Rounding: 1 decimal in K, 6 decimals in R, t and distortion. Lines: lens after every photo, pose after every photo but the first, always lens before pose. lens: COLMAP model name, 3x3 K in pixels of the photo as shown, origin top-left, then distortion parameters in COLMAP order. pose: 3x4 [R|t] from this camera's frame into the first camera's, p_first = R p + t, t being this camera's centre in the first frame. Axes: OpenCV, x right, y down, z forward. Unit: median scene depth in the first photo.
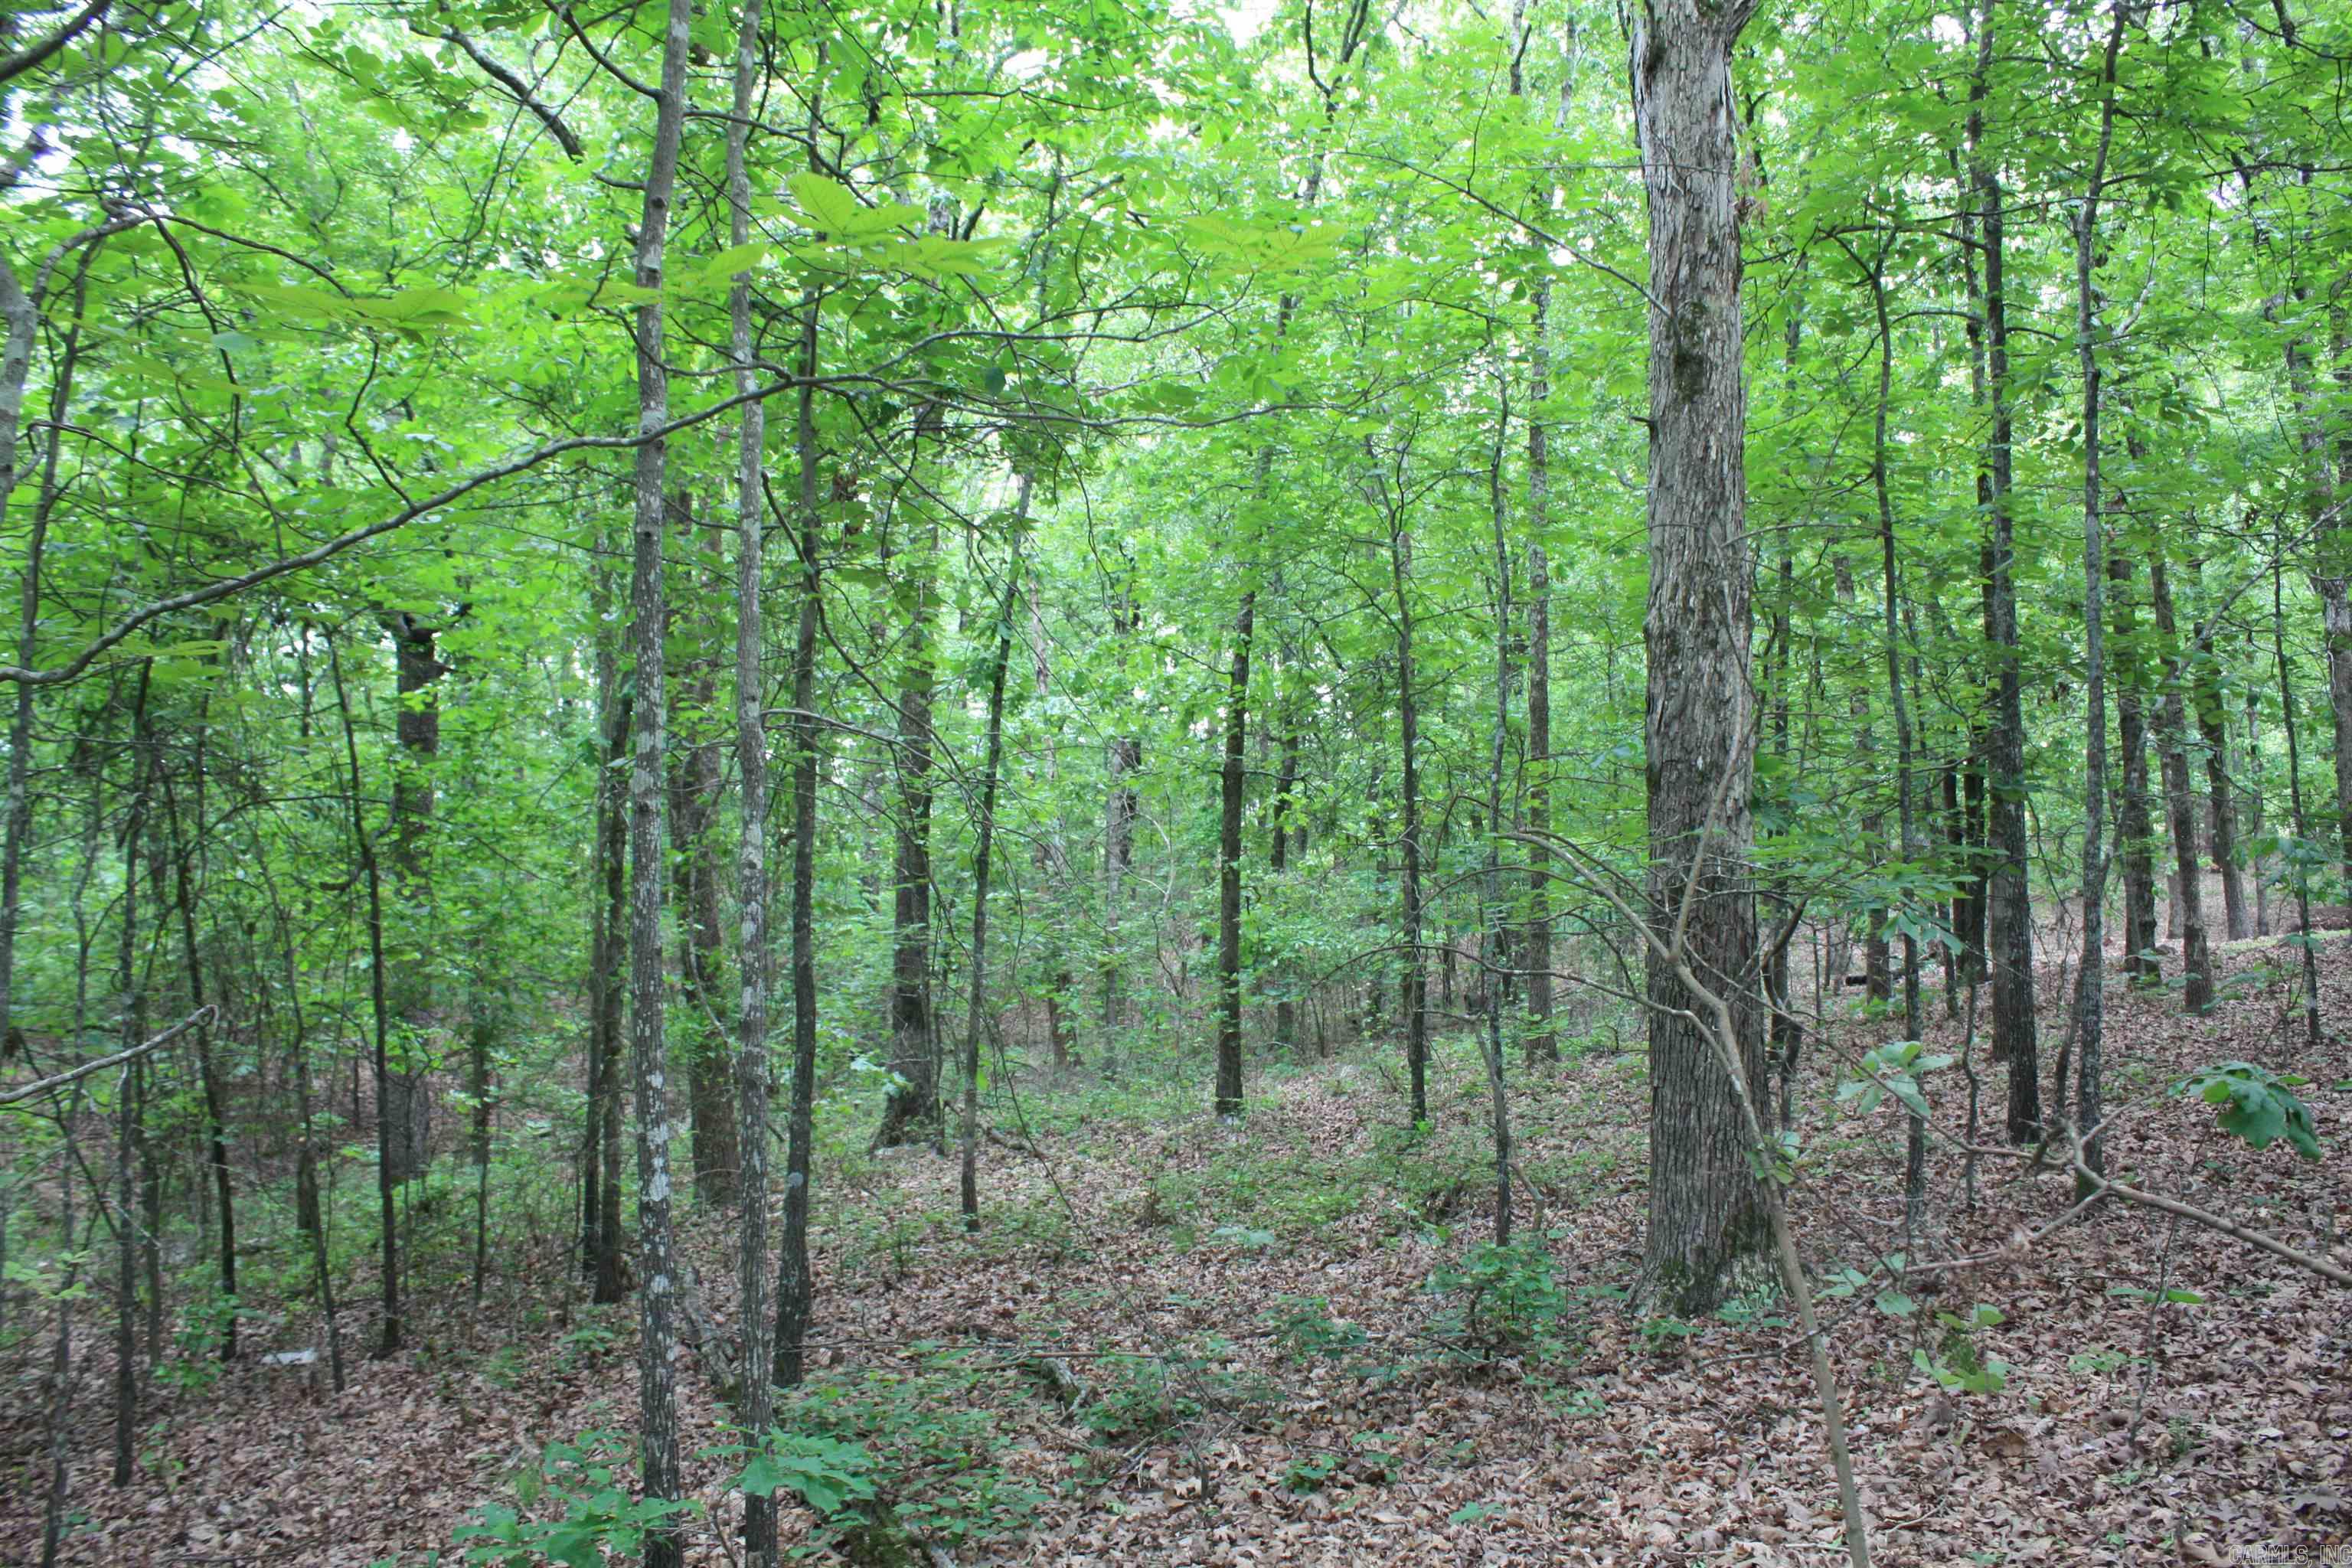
lens RADIAL K [[1910.6, 0, 1176.0], [0, 1910.6, 784.0], [0, 0, 1]] dist [-0.092728, -0.000530]
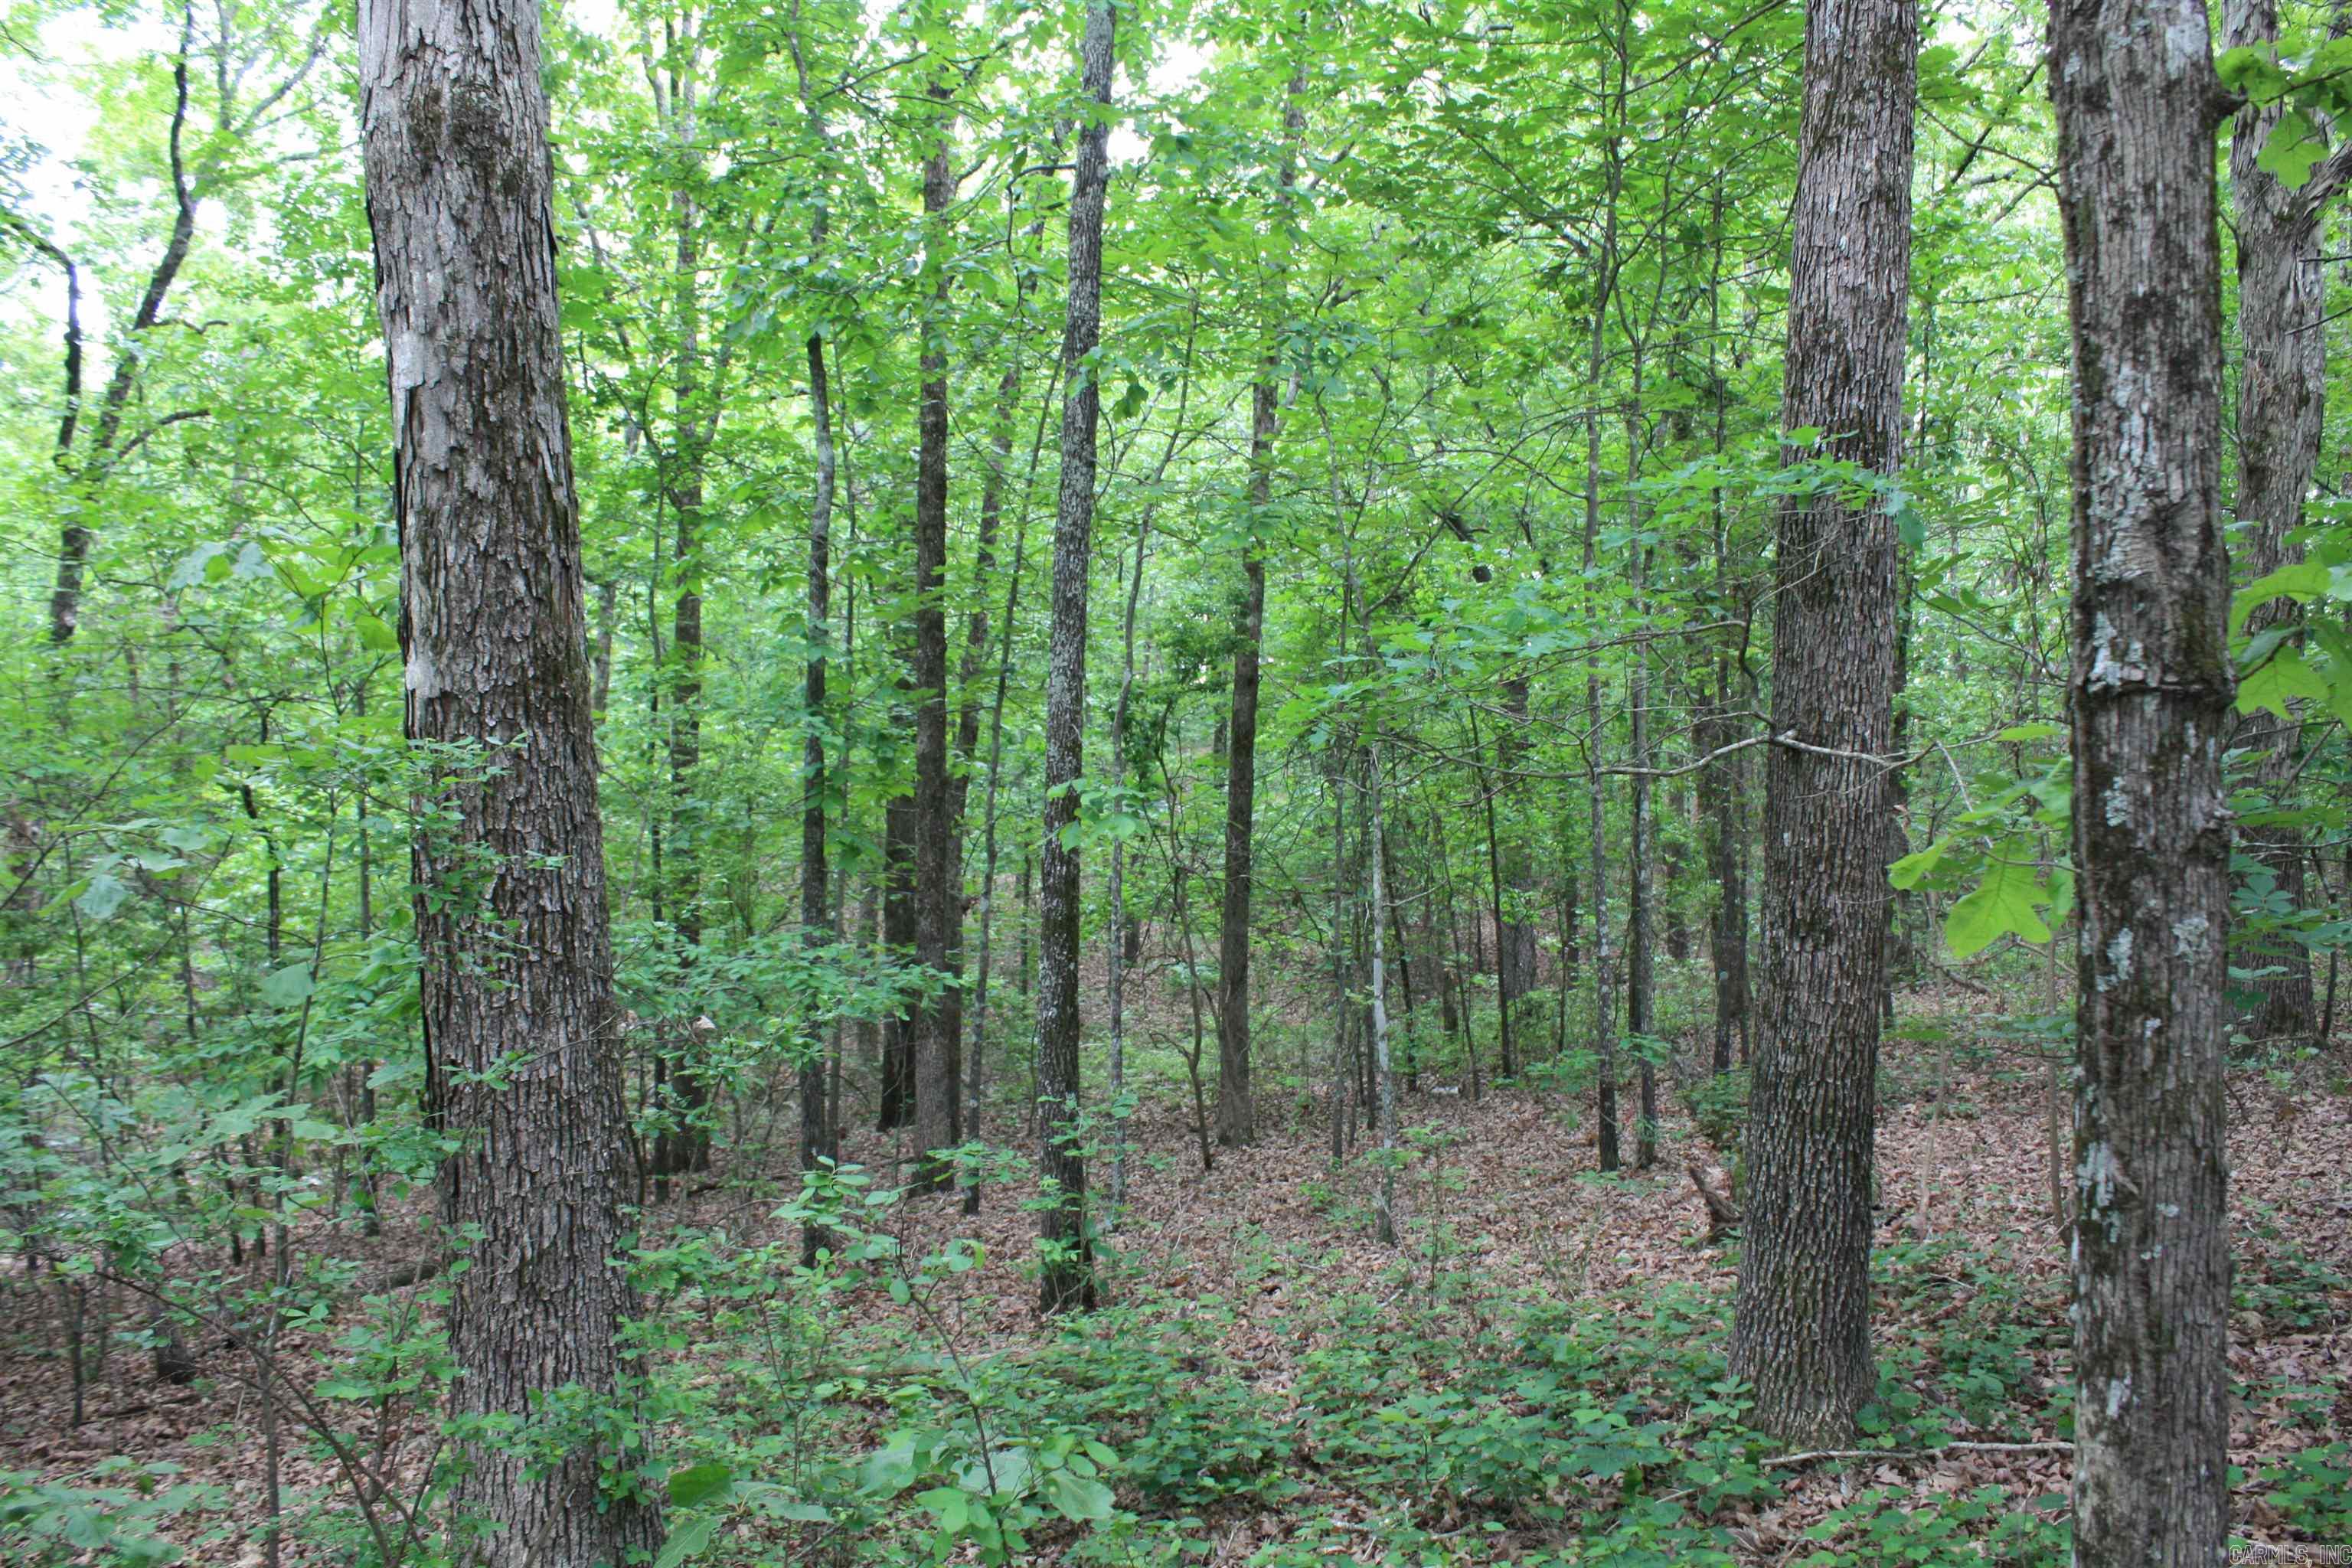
lens RADIAL K [[1910.6, 0, 1176.0], [0, 1910.6, 784.0], [0, 0, 1]] dist [-0.092728, -0.000530]
pose [[0.844443, -0.012506, -0.535500, 0.169812], [0.047947, 0.997479, 0.052313, -0.045162], [0.533496, -0.069851, 0.842913, -0.399588]]
